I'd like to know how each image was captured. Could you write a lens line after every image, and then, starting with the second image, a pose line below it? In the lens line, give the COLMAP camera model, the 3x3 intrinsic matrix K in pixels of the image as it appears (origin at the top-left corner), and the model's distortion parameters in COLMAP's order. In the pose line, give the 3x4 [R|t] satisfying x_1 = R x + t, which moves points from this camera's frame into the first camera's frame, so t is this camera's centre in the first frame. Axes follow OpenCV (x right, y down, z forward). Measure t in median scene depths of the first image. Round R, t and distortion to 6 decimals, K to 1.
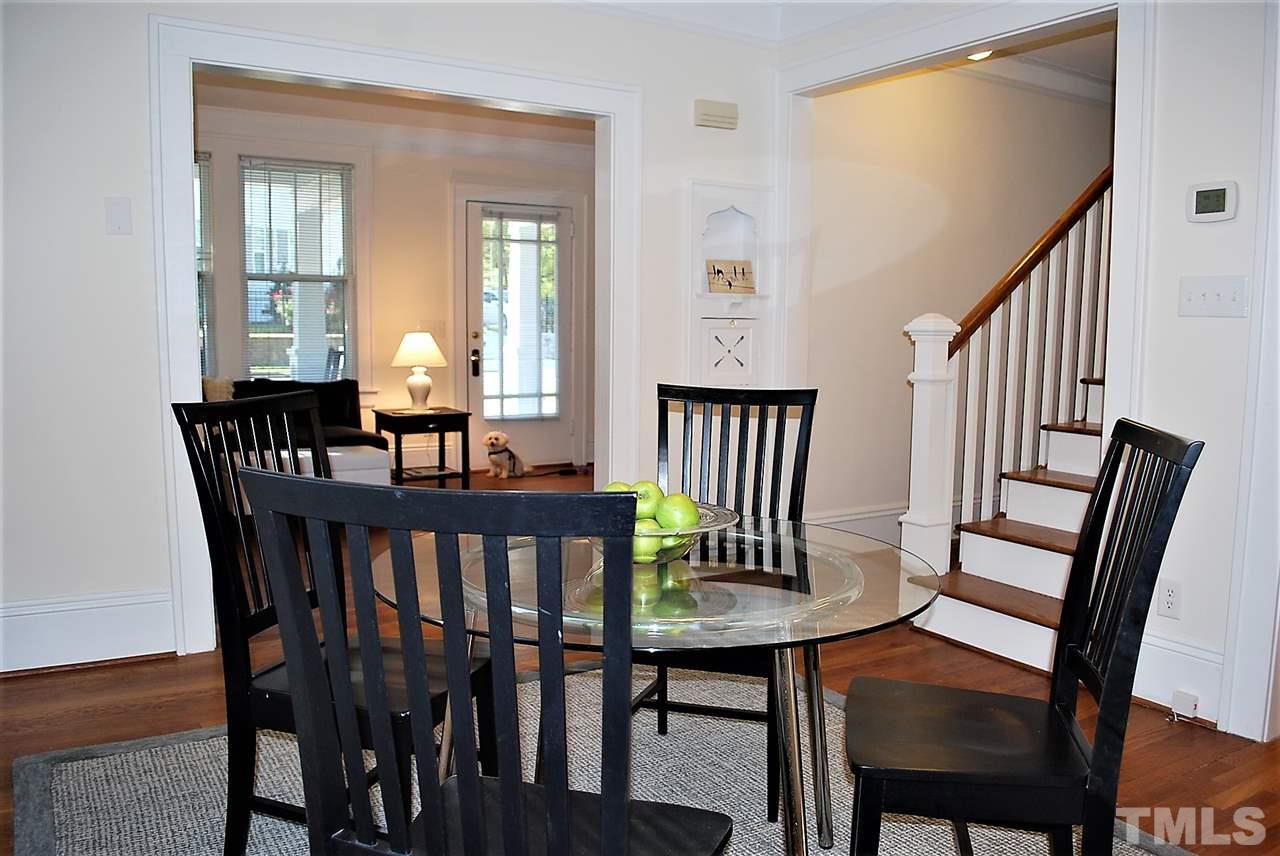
lens RADIAL K [[1012.8, 0, 638.7], [0, 1012.8, 433.3], [0, 0, 1]] dist [-0.078595, -0.001778]
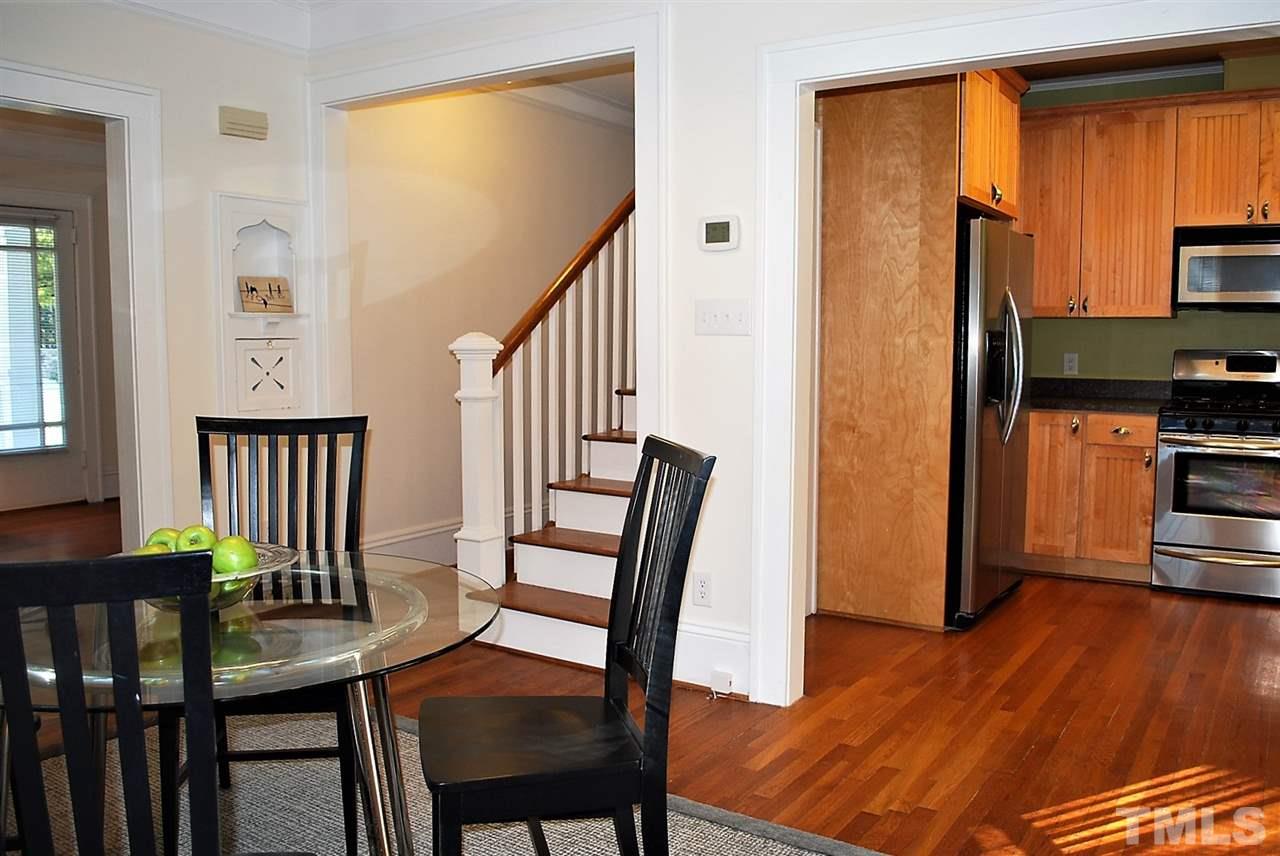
lens RADIAL K [[1072.1, 0, 636.3], [0, 1072.1, 431.9], [0, 0, 1]] dist [-0.080909, -0.013945]
pose [[0.907089, -0.051065, 0.417831, -0.021385], [0.054398, 0.998512, 0.003937, -0.016651], [-0.417410, 0.019158, 0.908516, -0.060983]]
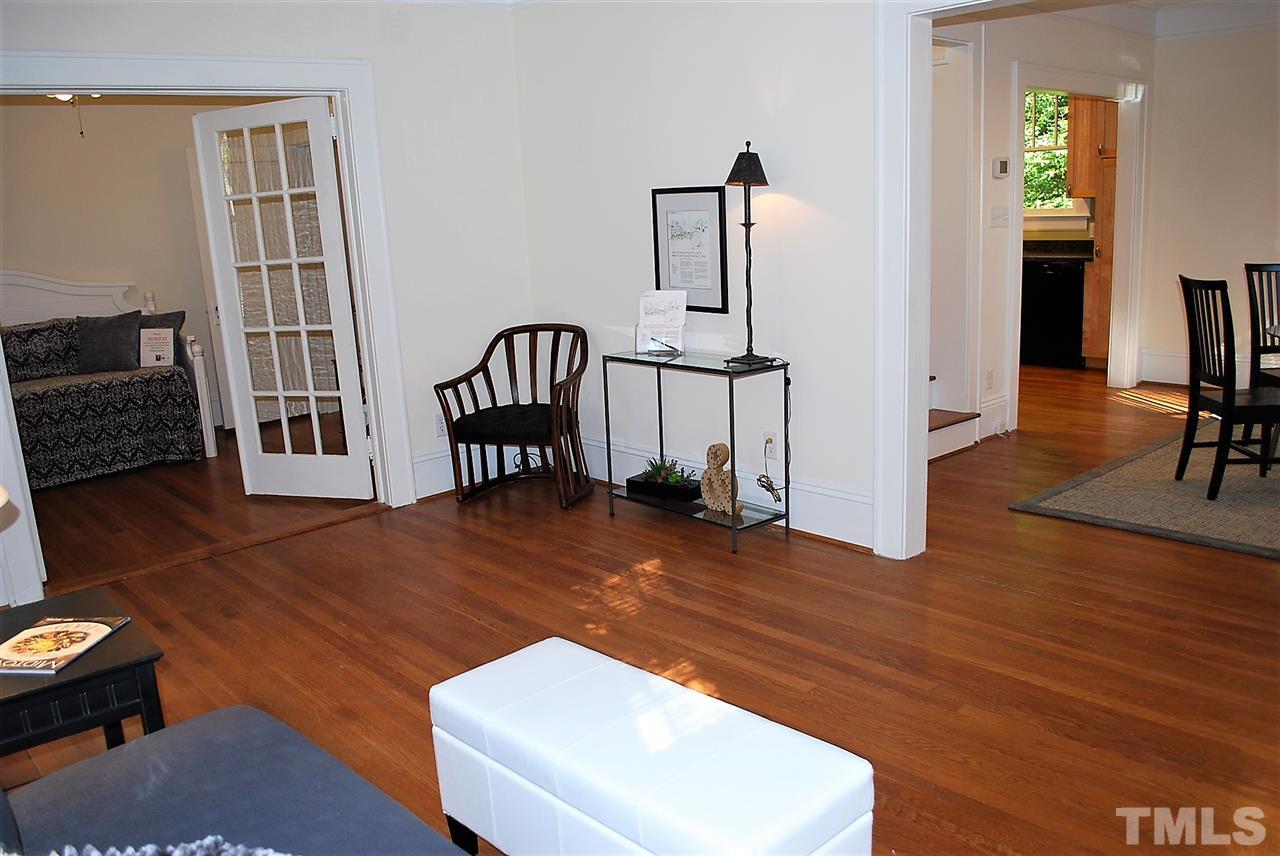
lens RADIAL K [[1012.8, 0, 636.5], [0, 1012.8, 427.6], [0, 0, 1]] dist [-0.078595, -0.001778]
pose [[-0.178392, -0.212254, 0.960794, -1.148647], [0.147164, 0.959718, 0.239341, -0.286958], [-0.972892, 0.184091, -0.139970, 1.859208]]
